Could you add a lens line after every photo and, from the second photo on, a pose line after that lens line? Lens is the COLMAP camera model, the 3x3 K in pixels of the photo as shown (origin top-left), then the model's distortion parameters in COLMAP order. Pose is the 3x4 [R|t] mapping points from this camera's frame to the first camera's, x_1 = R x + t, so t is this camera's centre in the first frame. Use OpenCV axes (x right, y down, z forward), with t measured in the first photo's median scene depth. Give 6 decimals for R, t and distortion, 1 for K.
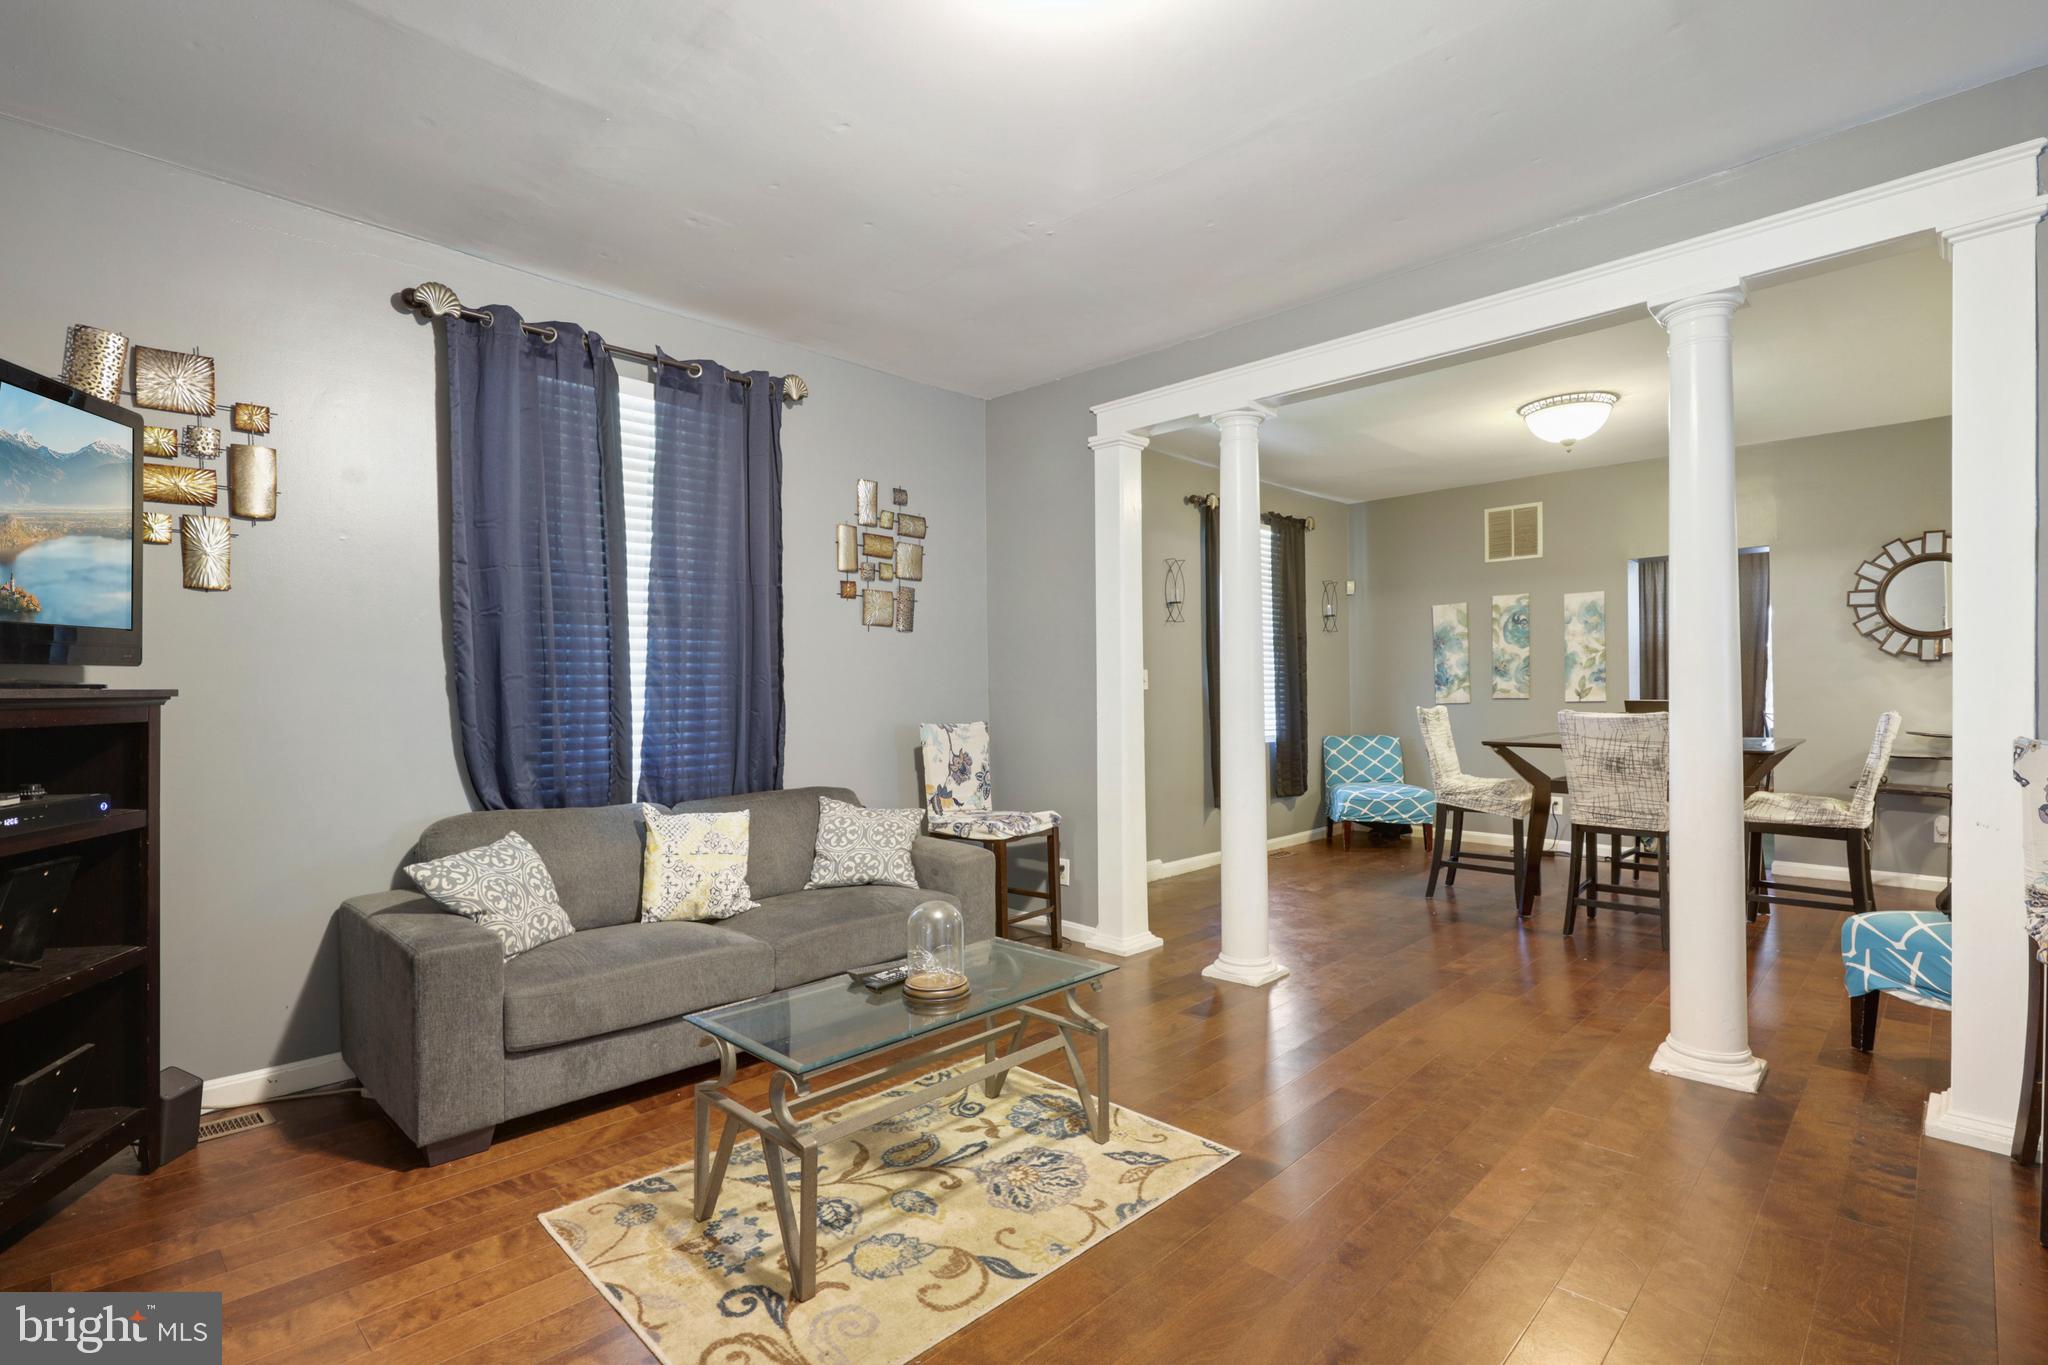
lens RADIAL K [[986.1, 0, 1038.0], [0, 986.1, 692.3], [0, 0, 1]] dist [-0.002490, -0.000730]
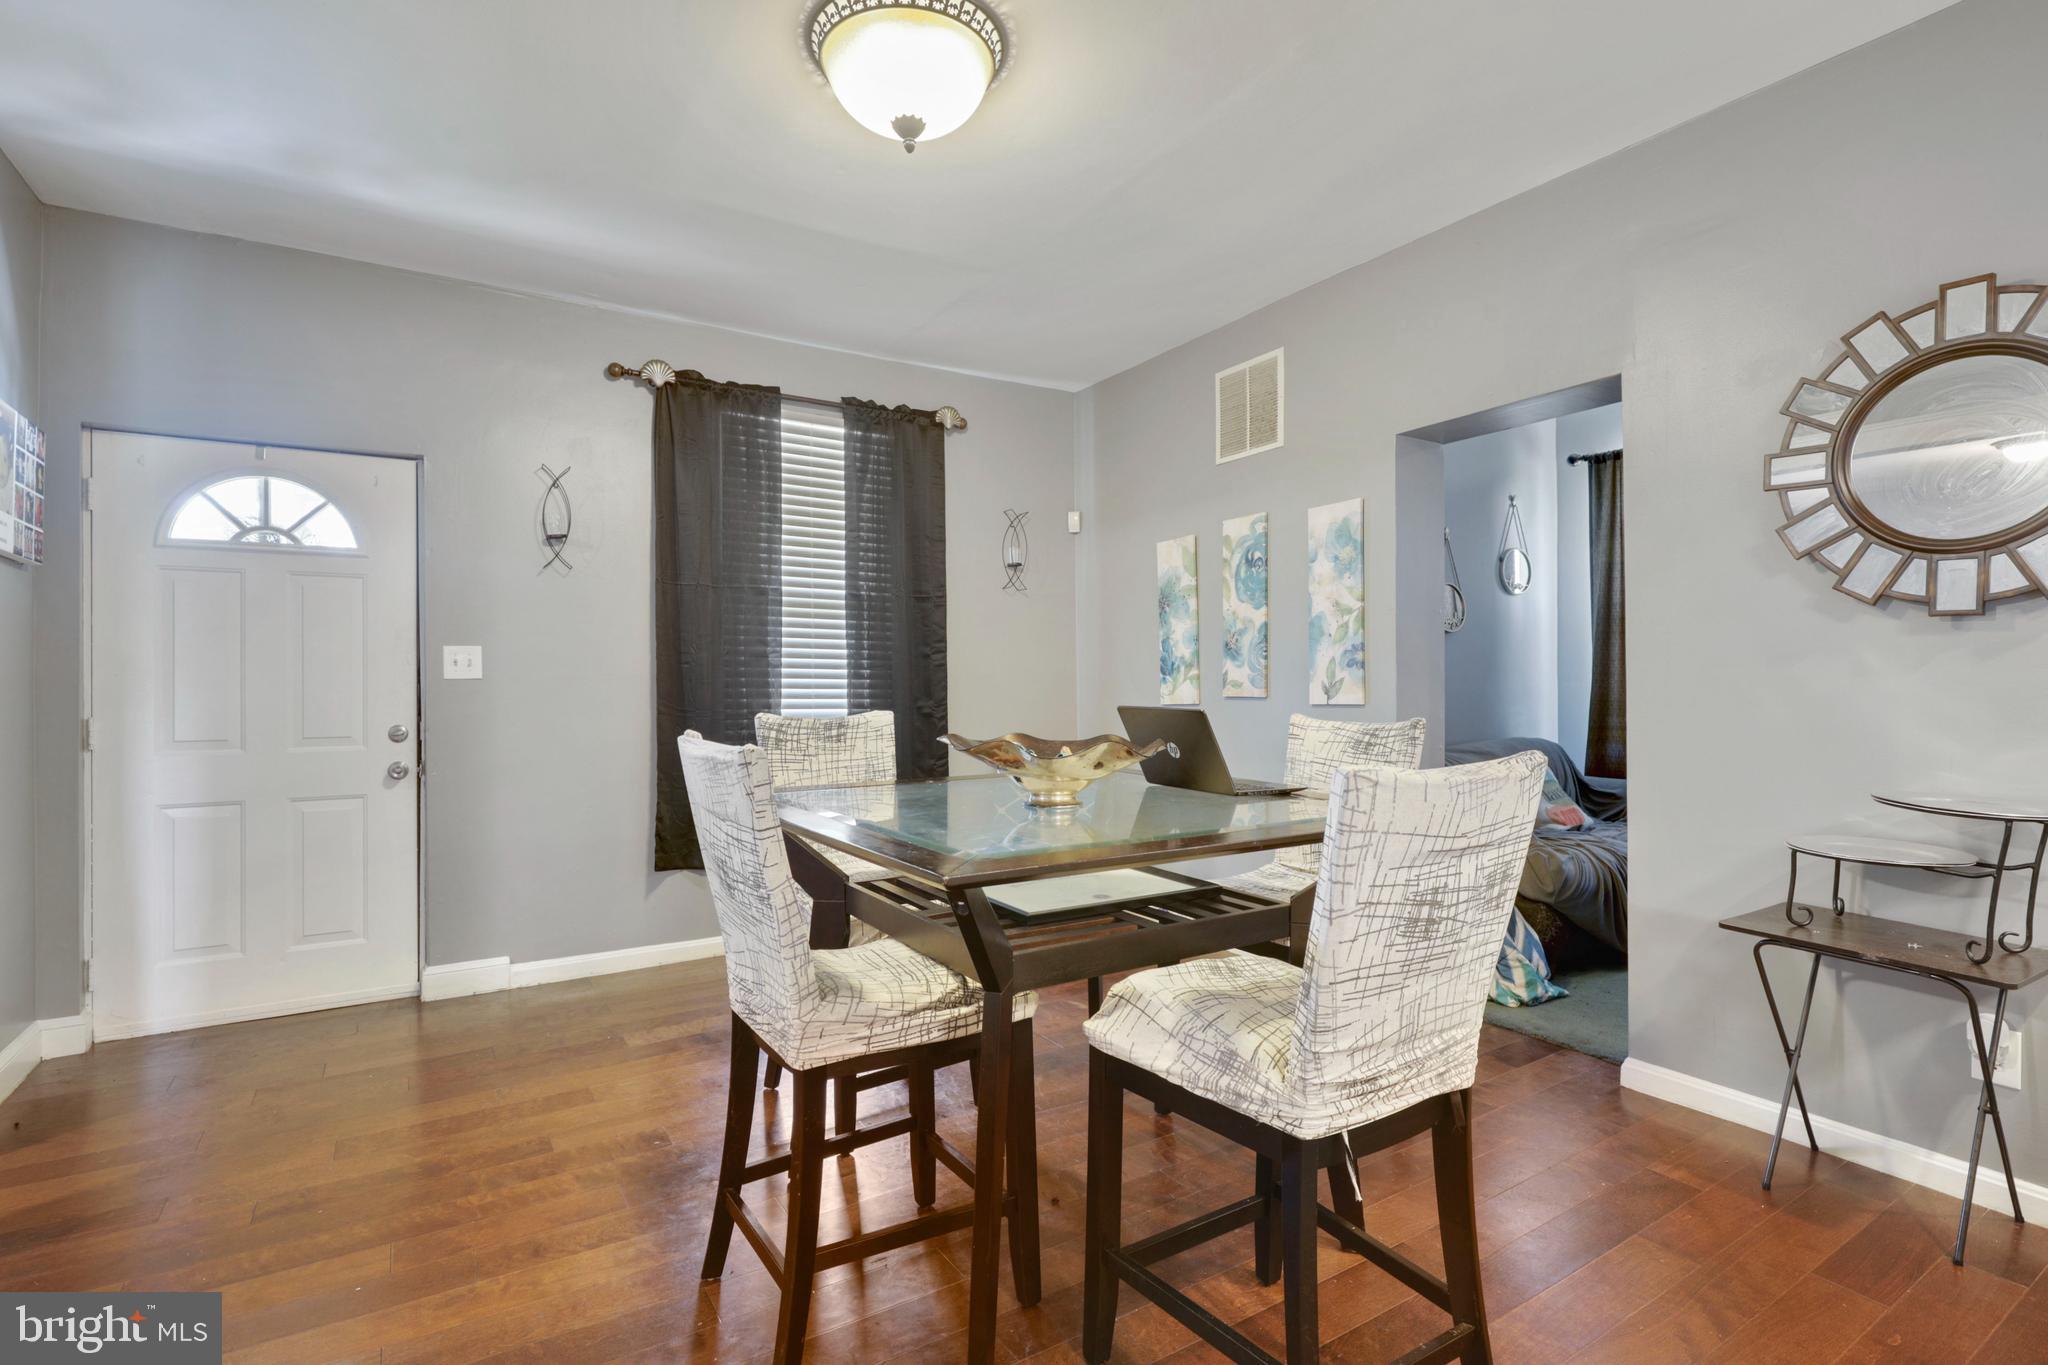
lens RADIAL K [[986.1, 0, 1035.3], [0, 986.1, 682.3], [0, 0, 1]] dist [-0.002490, -0.000730]
pose [[0.969668, 0.006190, -0.244347, 0.854661], [-0.005966, 0.999981, 0.001656, -0.004689], [0.244352, -0.000148, 0.969687, 0.701753]]
